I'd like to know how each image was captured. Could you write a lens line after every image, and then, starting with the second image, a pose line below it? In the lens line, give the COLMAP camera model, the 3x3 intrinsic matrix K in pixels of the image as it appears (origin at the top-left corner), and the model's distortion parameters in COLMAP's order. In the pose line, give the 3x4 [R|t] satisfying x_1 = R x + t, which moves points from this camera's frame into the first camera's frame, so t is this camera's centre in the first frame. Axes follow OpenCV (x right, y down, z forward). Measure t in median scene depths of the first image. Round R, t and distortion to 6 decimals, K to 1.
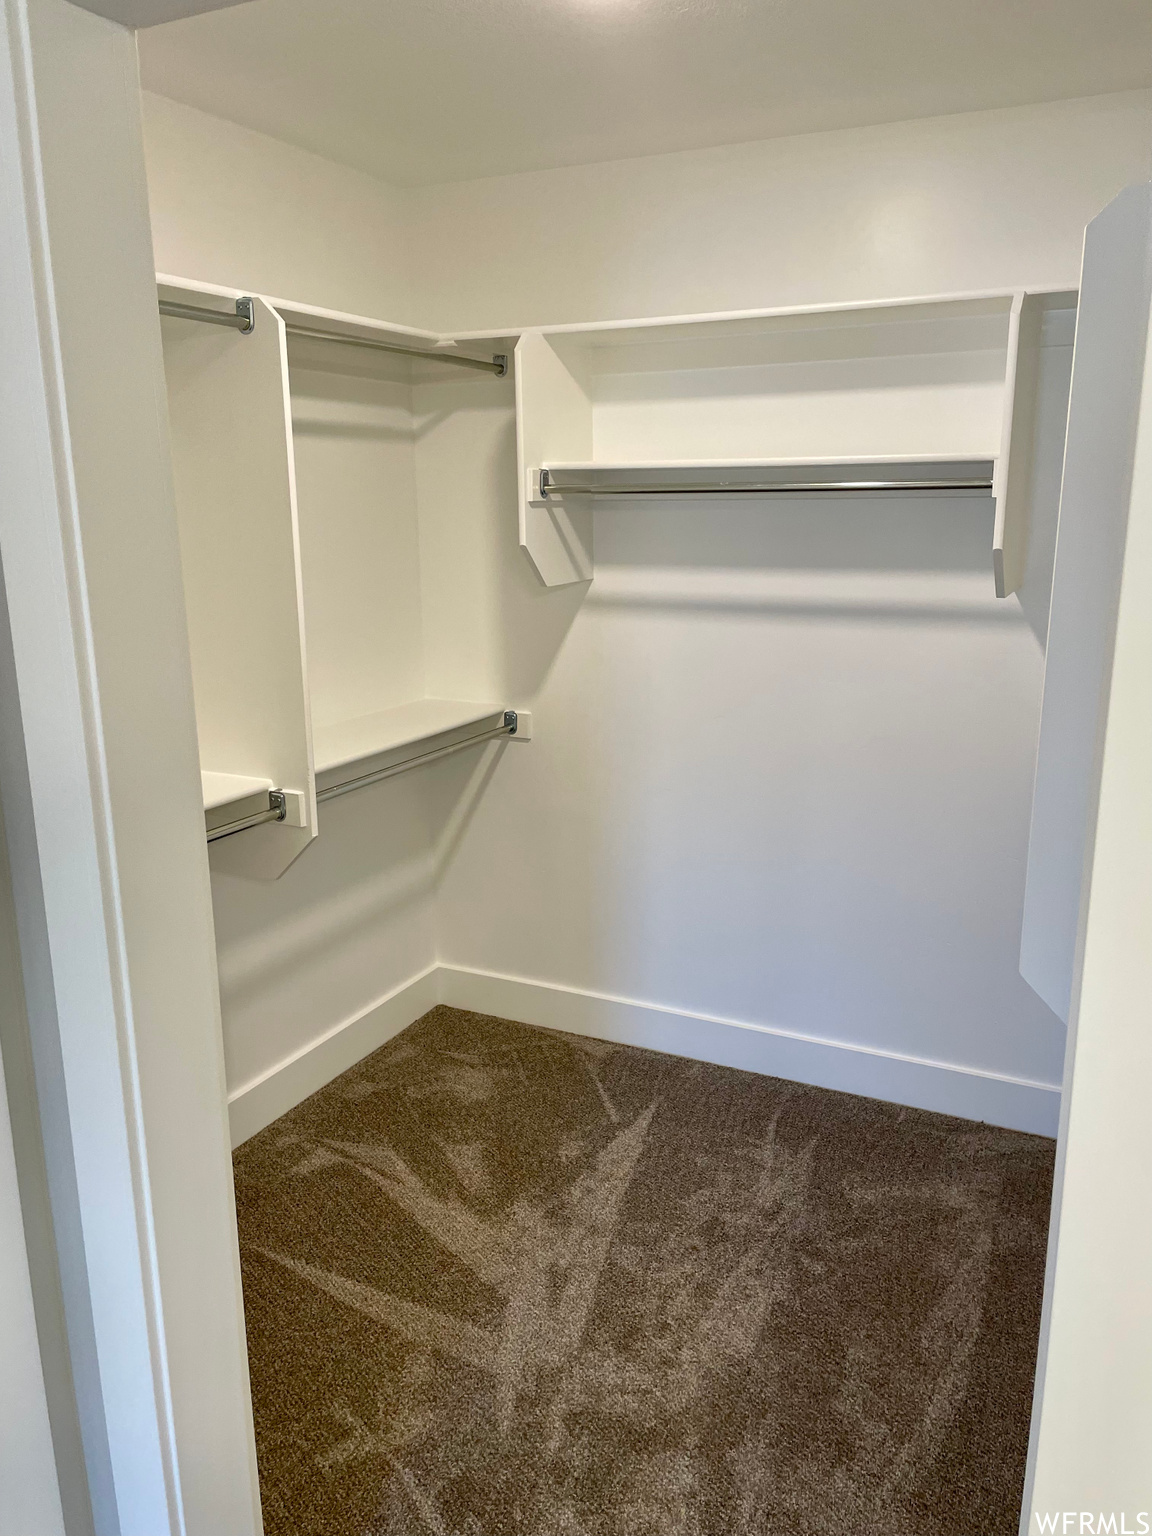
lens RADIAL K [[1165.5, 0, 606.6], [0, 1165.5, 801.6], [0, 0, 1]] dist [0.085427, -0.112709]
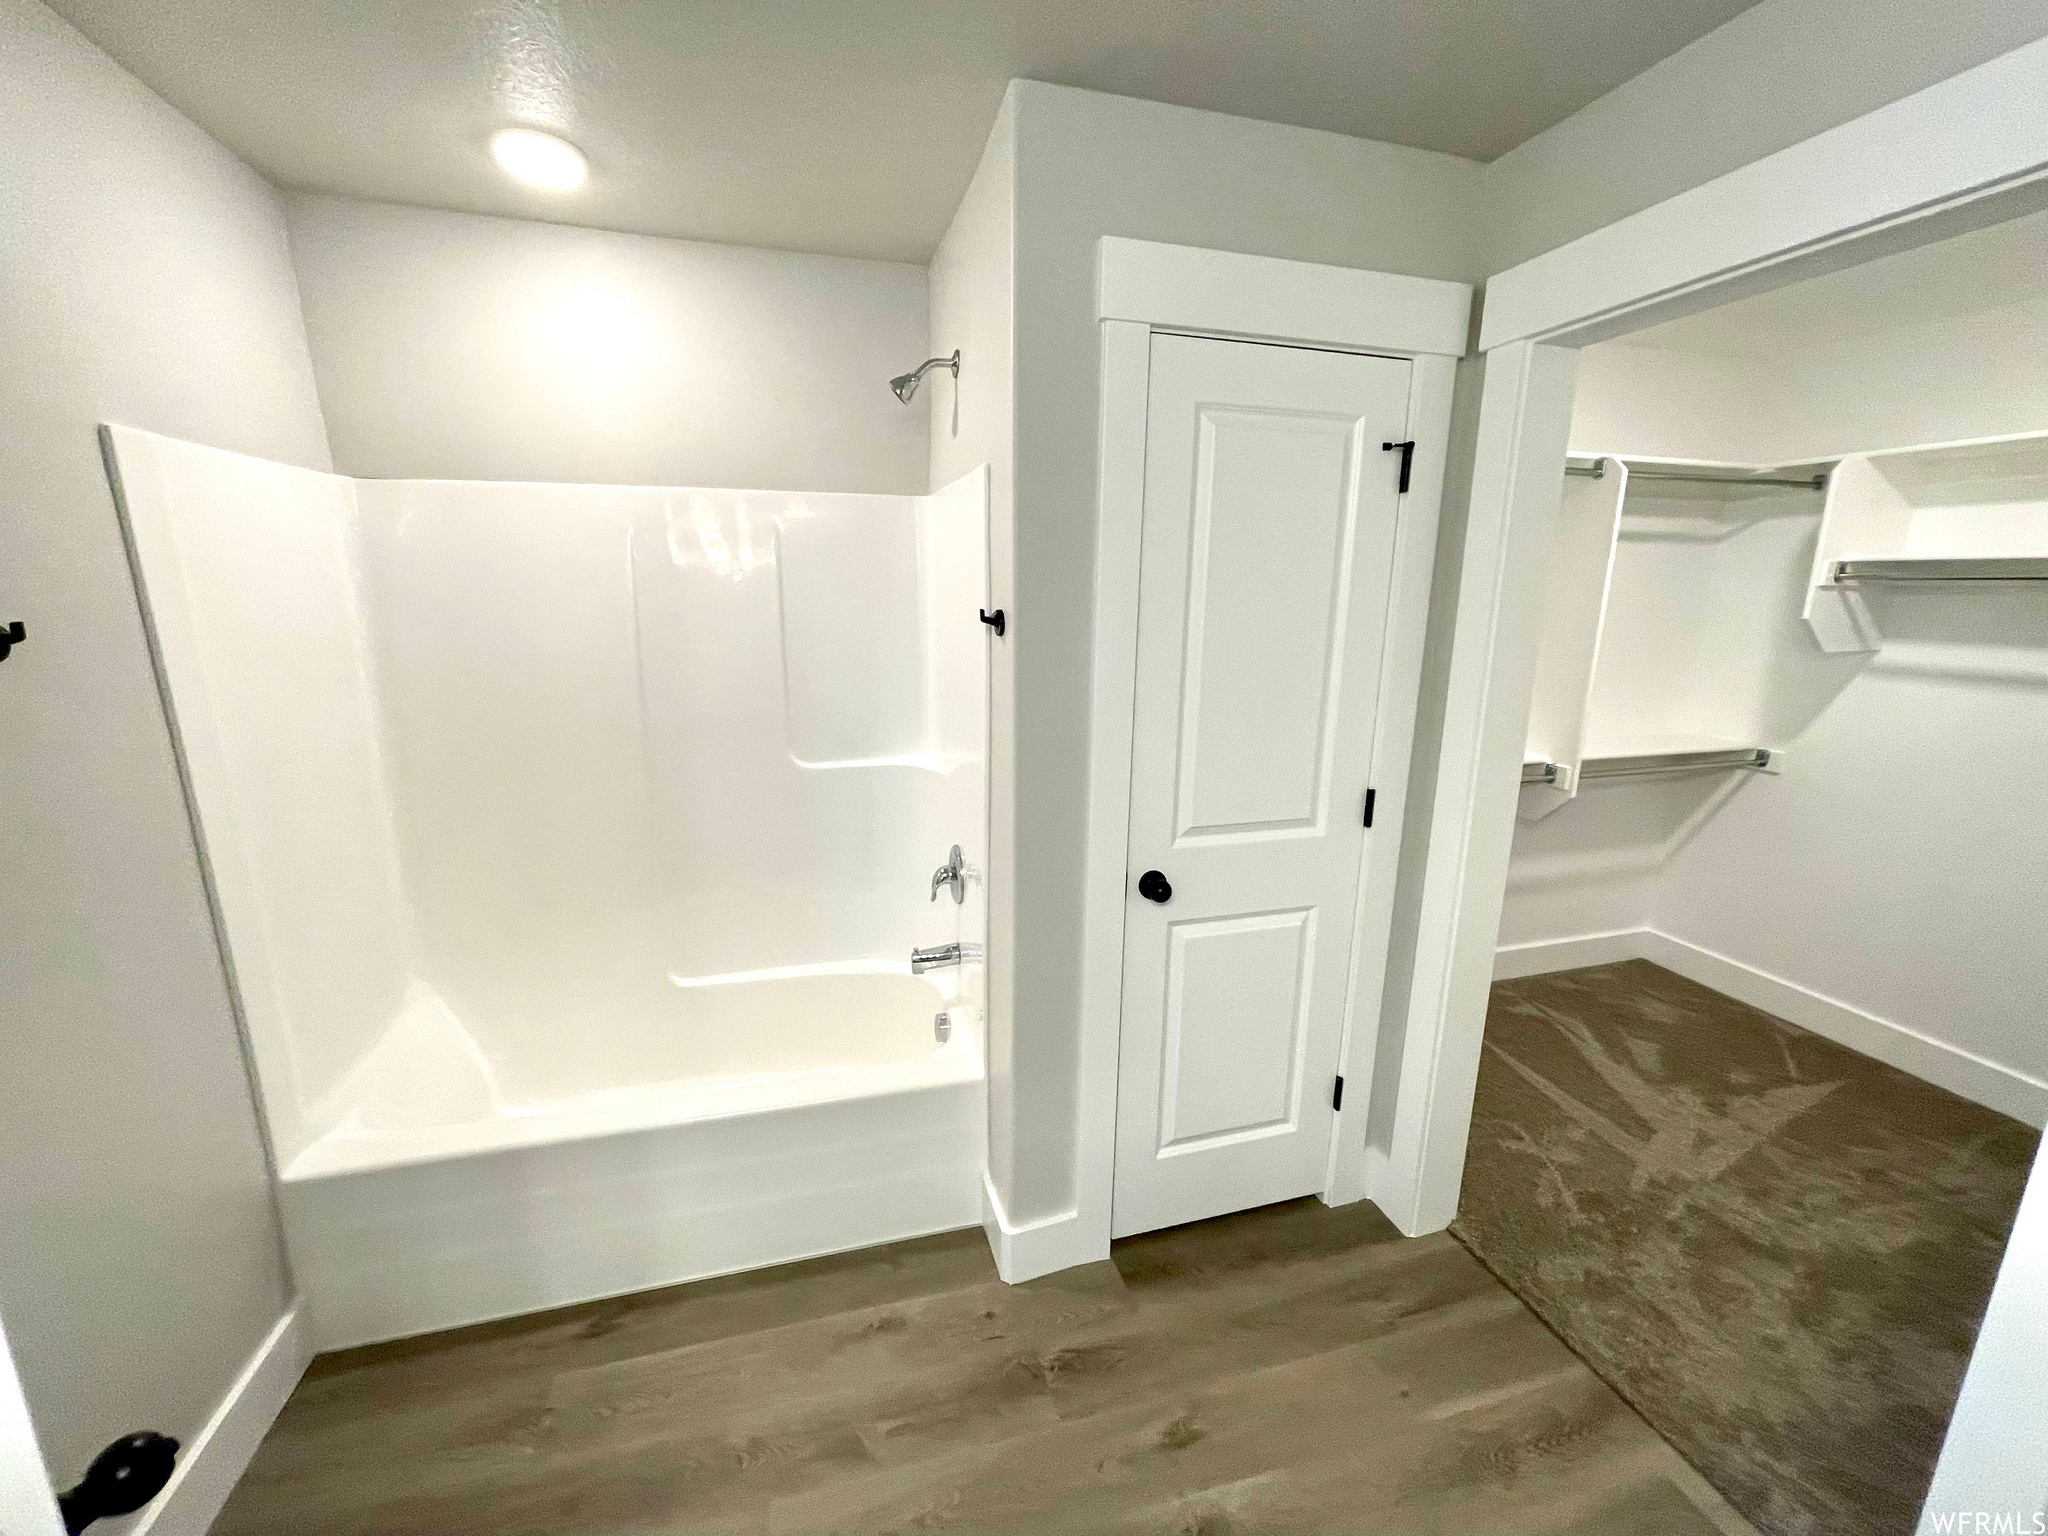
lens RADIAL K [[819.5, 0, 1015.6], [0, 819.5, 770.8], [0, 0, 1]] dist [-0.006928, -0.000255]
pose [[0.656519, 0.167669, -0.735438, 0.051161], [-0.199303, 0.978892, 0.045257, 0.088956], [0.727503, 0.116862, 0.676079, -0.250720]]
